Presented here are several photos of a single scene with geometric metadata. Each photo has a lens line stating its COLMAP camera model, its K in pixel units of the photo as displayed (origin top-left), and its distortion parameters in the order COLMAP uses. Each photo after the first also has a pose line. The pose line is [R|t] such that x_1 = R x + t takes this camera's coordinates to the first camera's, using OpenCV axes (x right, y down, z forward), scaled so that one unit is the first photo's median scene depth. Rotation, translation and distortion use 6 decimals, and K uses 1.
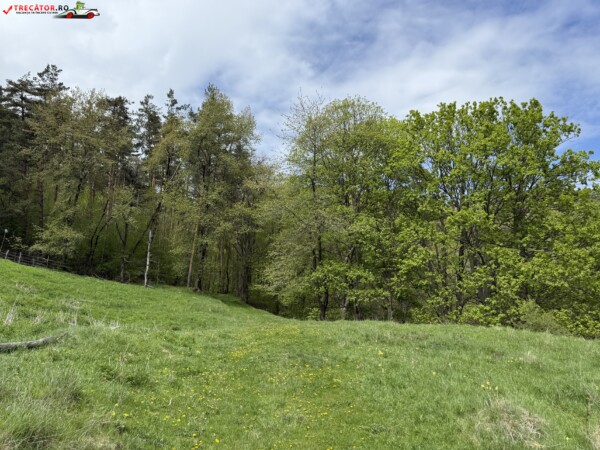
lens RADIAL K [[414.4, 0, 300.0], [0, 414.4, 225.0], [0, 0, 1]] dist [-0.000594, -0.002002]
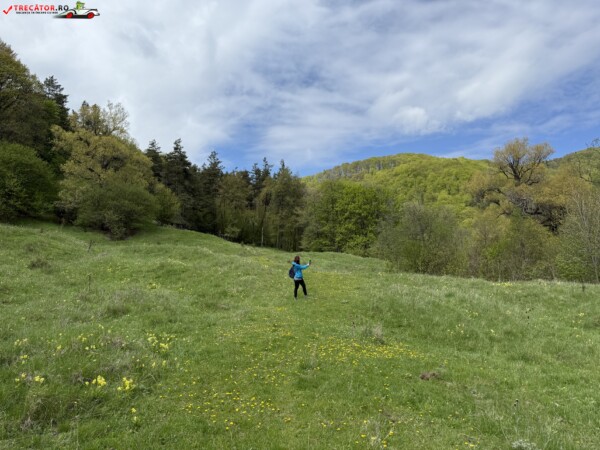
lens RADIAL K [[414.4, 0, 300.0], [0, 414.4, 225.0], [0, 0, 1]] dist [-0.000594, -0.002002]
pose [[0.978311, -0.026085, -0.205493, 0.616225], [0.041062, 0.996774, 0.068959, -0.249488], [0.203031, -0.075902, 0.976226, -2.243353]]
